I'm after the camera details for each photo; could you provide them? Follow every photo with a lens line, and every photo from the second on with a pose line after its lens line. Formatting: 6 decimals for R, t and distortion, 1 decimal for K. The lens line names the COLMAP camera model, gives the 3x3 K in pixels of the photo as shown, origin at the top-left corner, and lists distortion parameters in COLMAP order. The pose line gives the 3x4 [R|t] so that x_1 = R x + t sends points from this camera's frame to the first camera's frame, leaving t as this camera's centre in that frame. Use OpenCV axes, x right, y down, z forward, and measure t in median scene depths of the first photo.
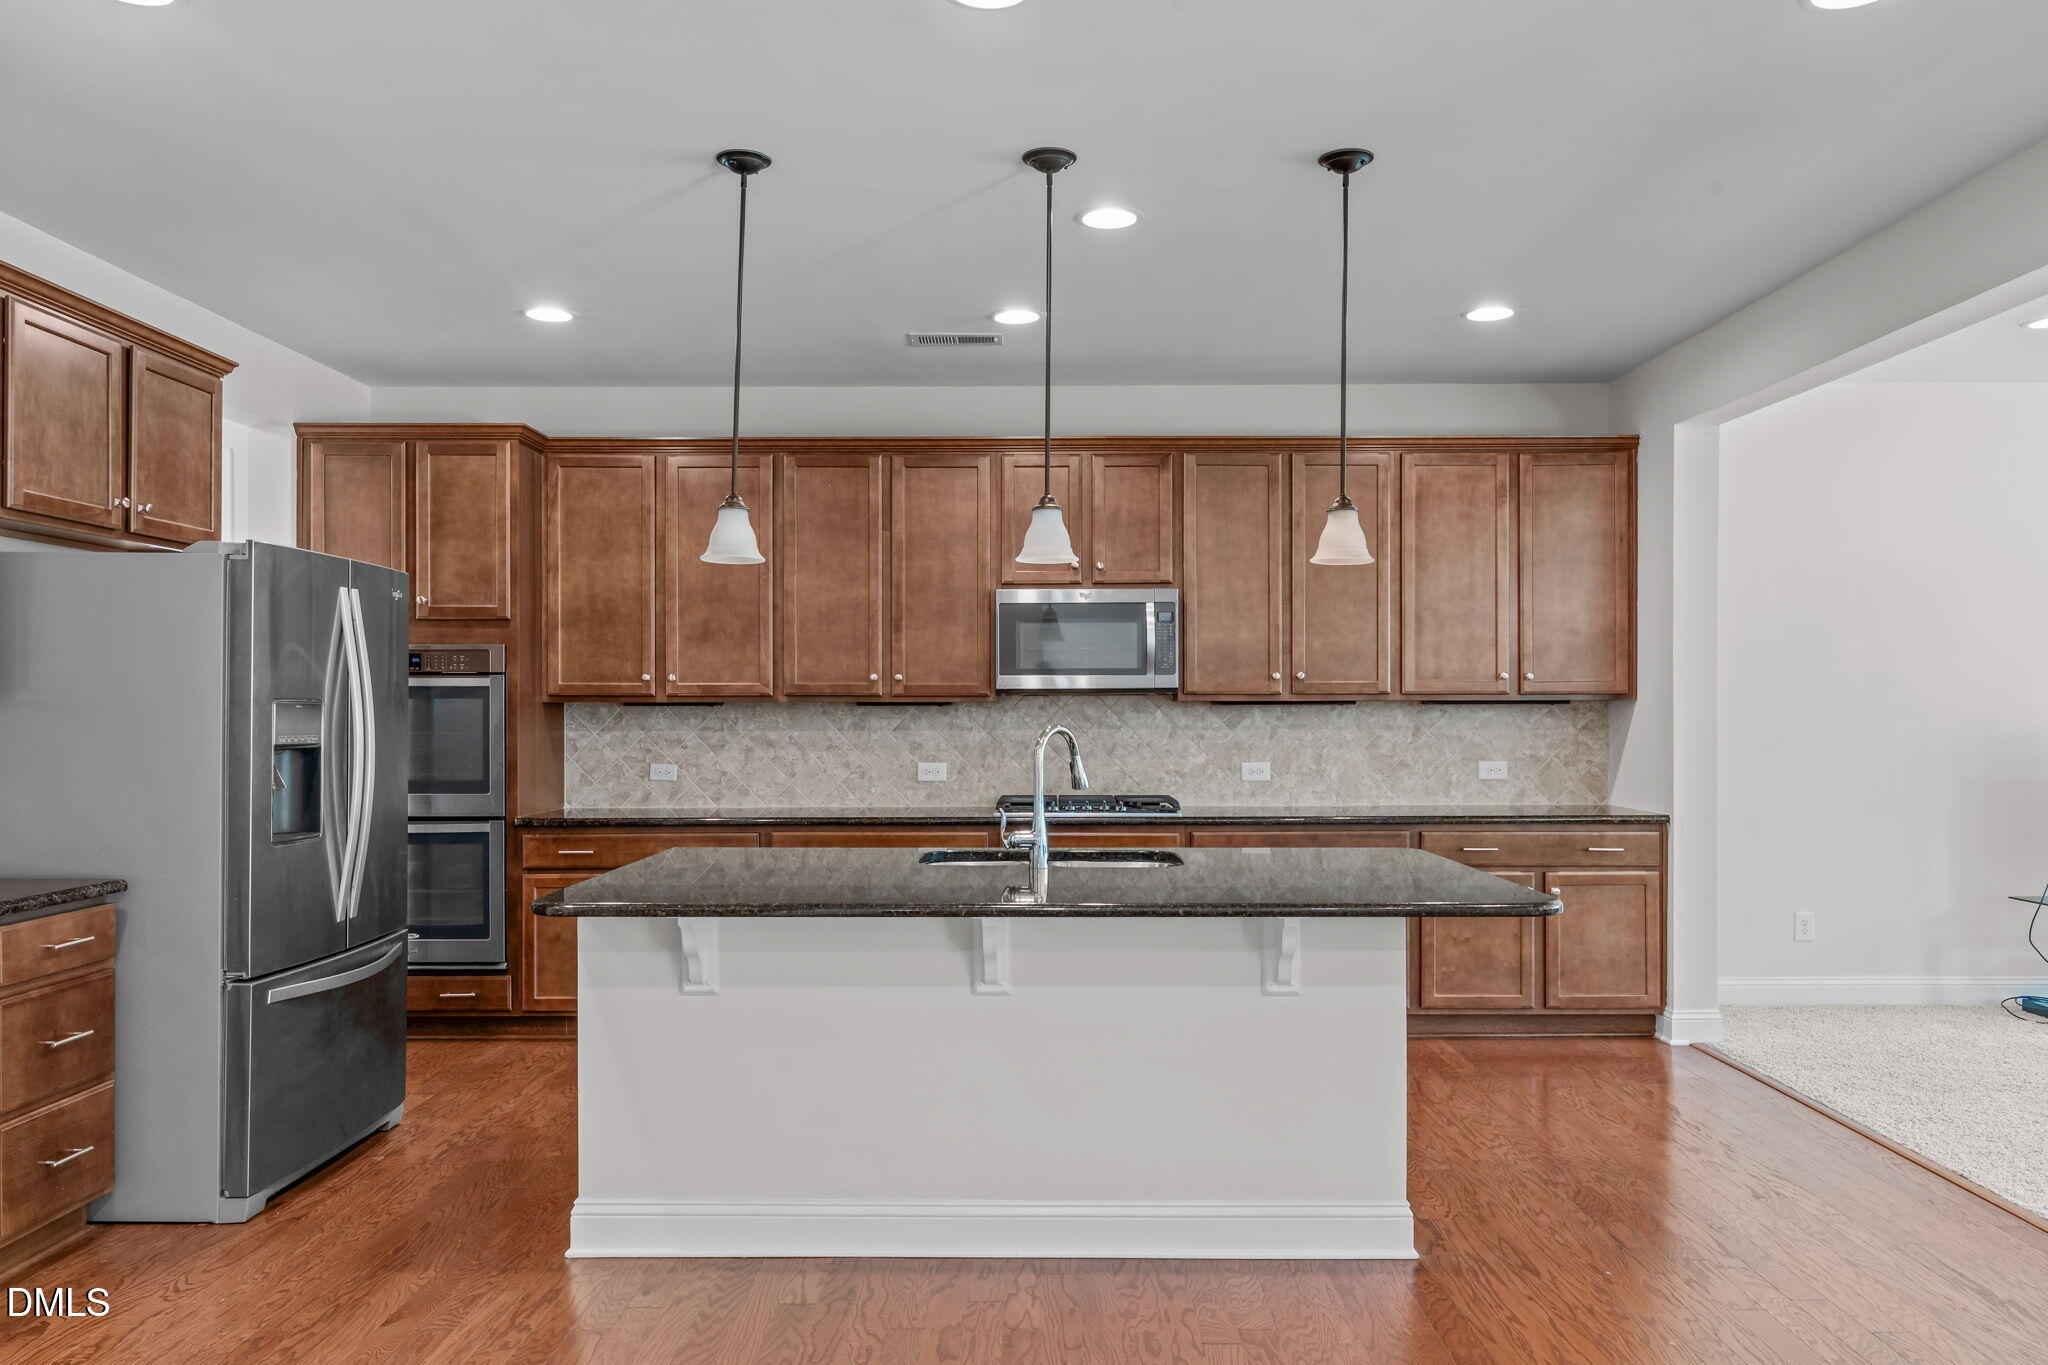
lens RADIAL K [[1428.8, 0, 1029.3], [0, 1428.8, 712.0], [0, 0, 1]] dist [-0.002237, 0.002211]
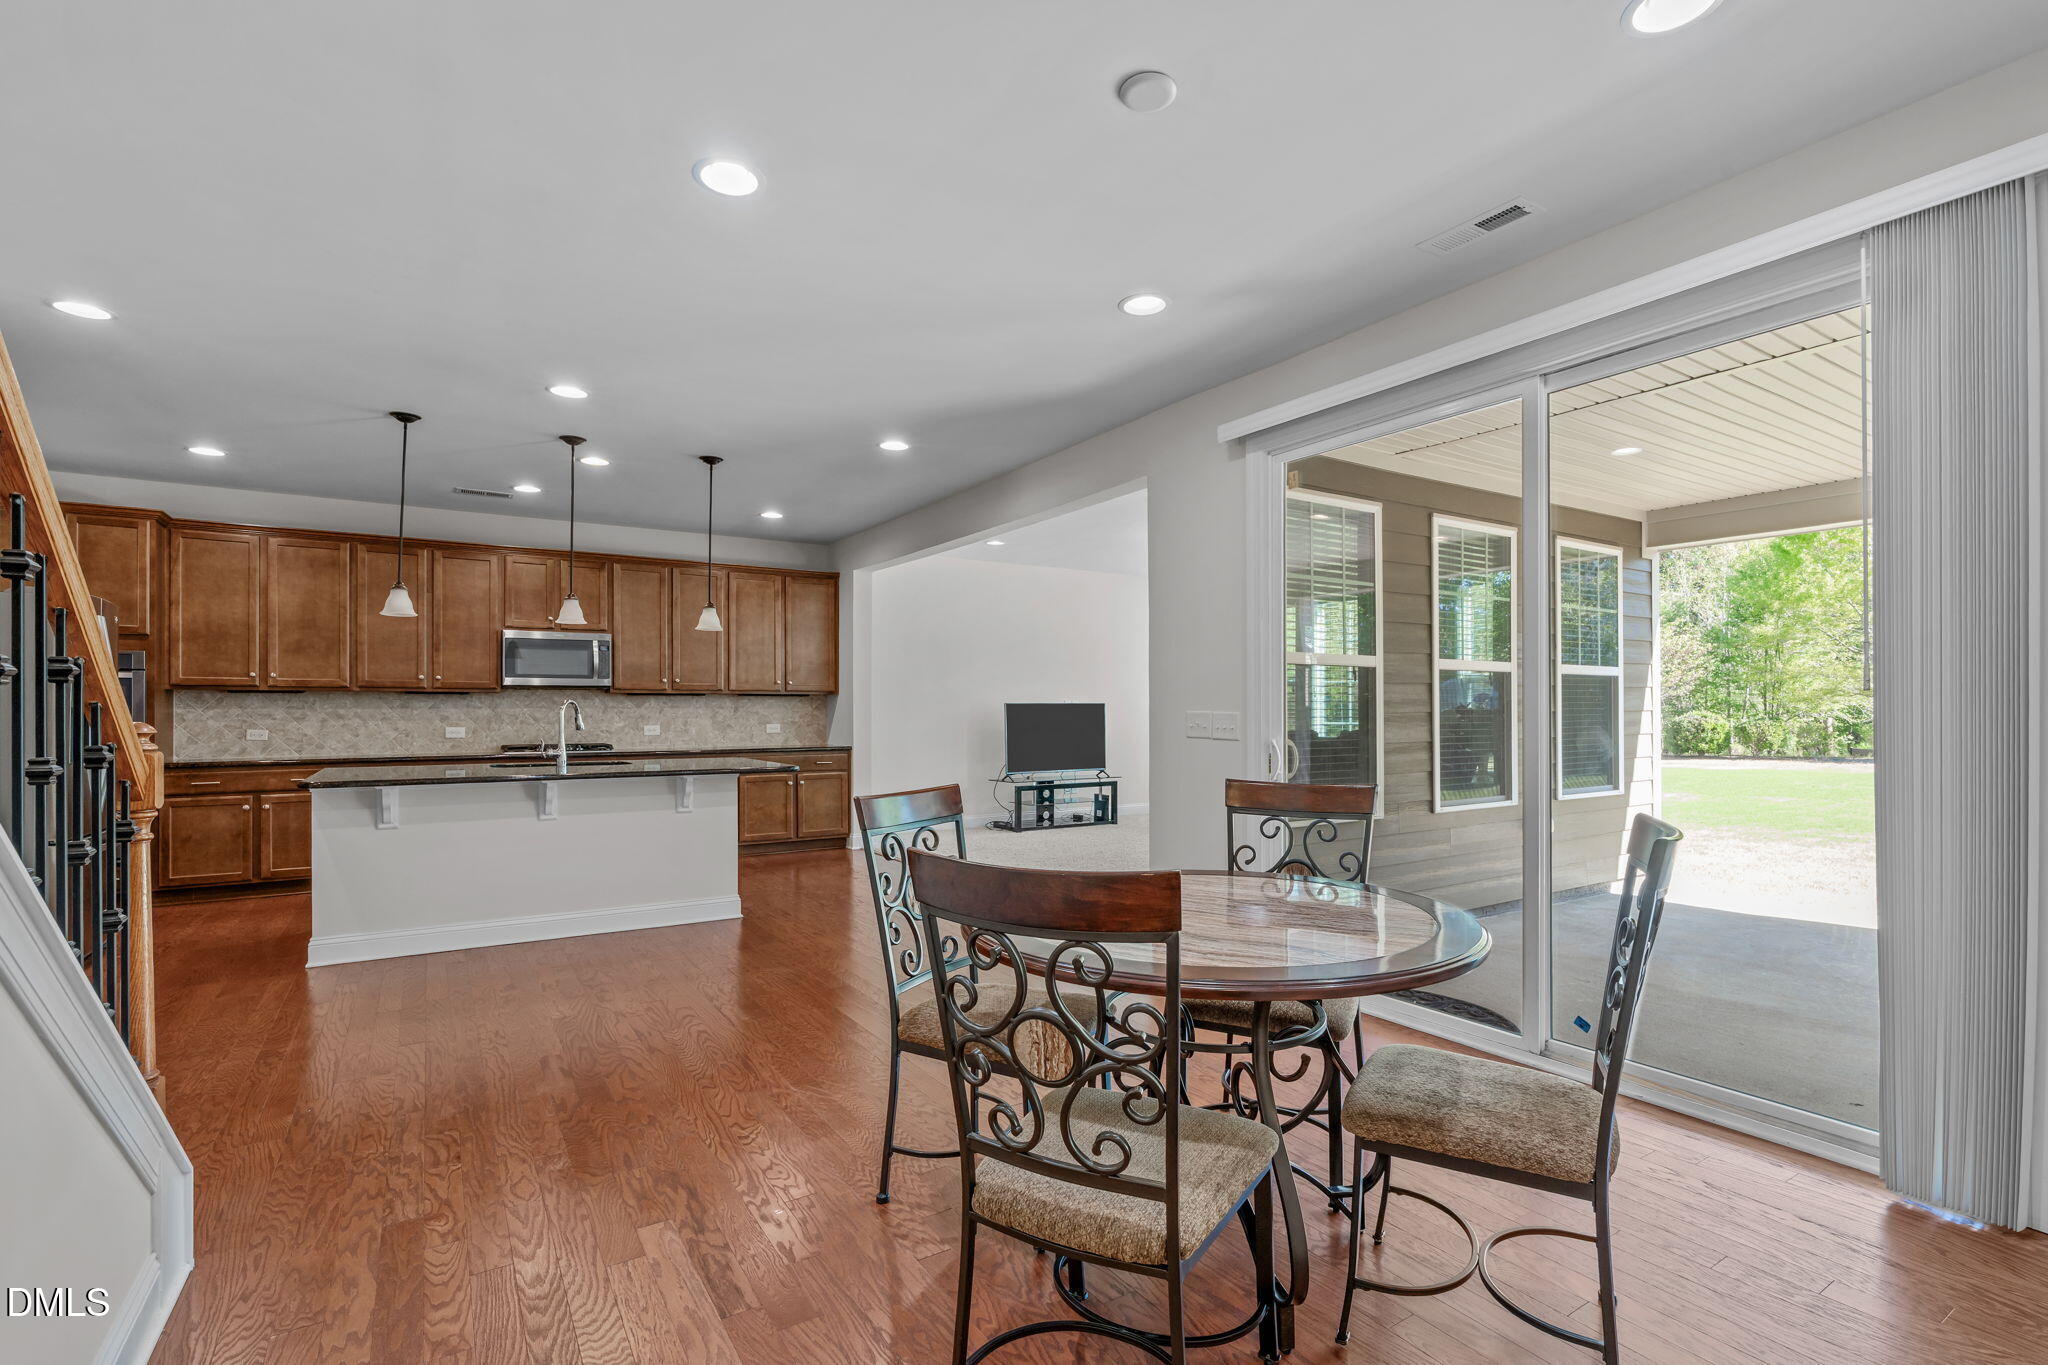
lens RADIAL K [[953.3, 0, 1020.1], [0, 953.3, 708.0], [0, 0, 1]] dist [0.004916, 0.000569]
pose [[0.844654, 0.001937, 0.535309, -0.115178], [0.001028, 0.999986, -0.005240, 0.019765], [-0.535312, 0.004976, 0.844640, -0.365458]]
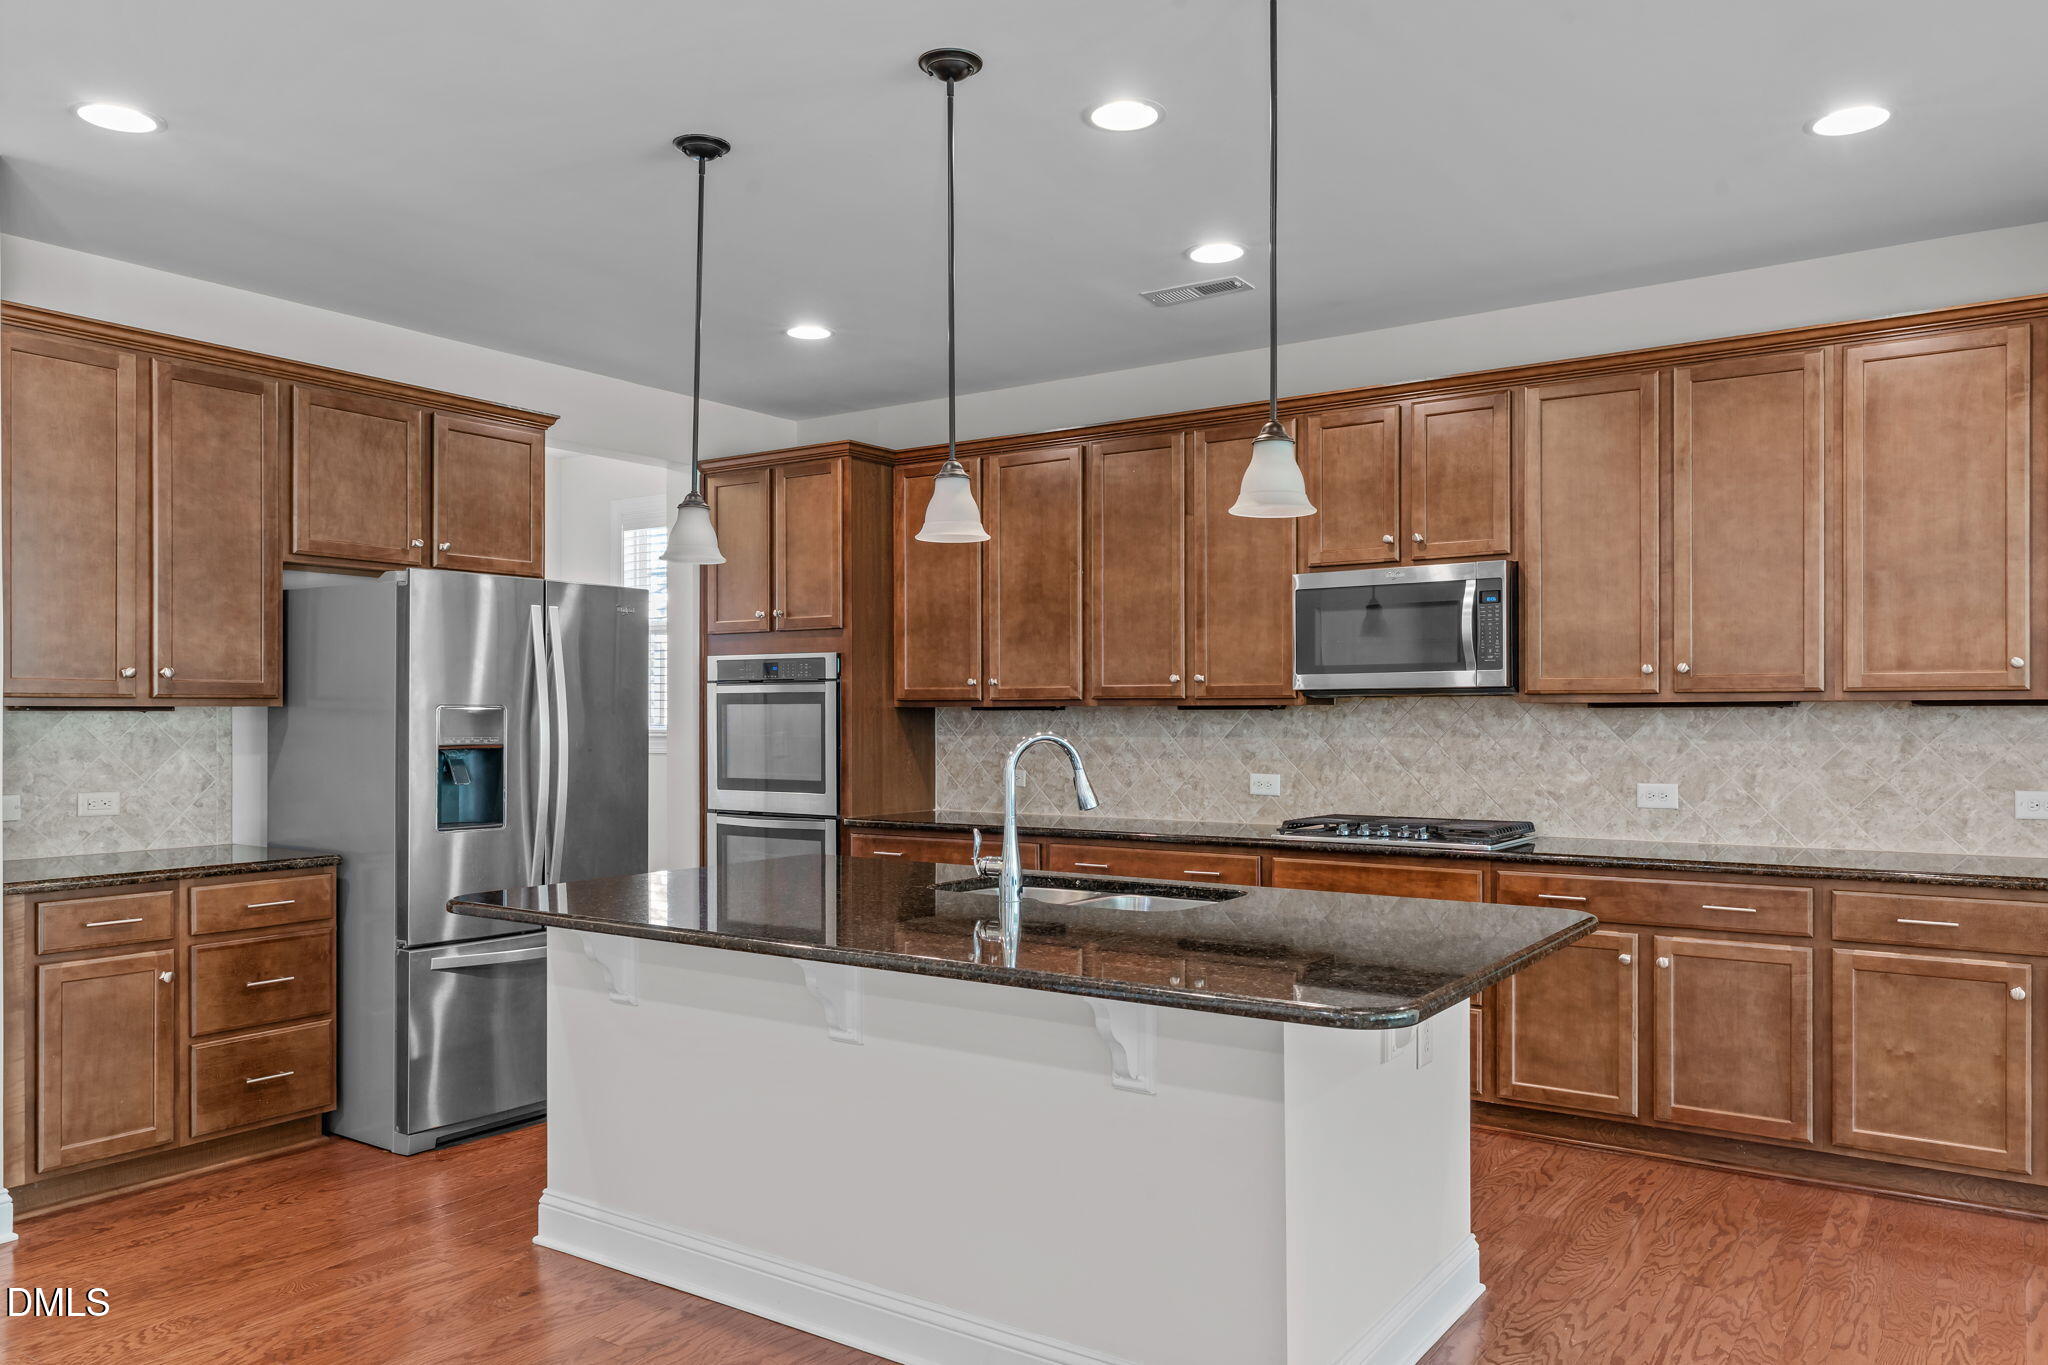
lens RADIAL K [[1428.8, 0, 1029.3], [0, 1428.8, 712.0], [0, 0, 1]] dist [-0.002237, 0.002211]
pose [[0.828651, -0.001113, -0.559764, 0.321223], [-0.000409, 0.999997, -0.002594, -0.000540], [0.559765, 0.002379, 0.828648, 0.197304]]
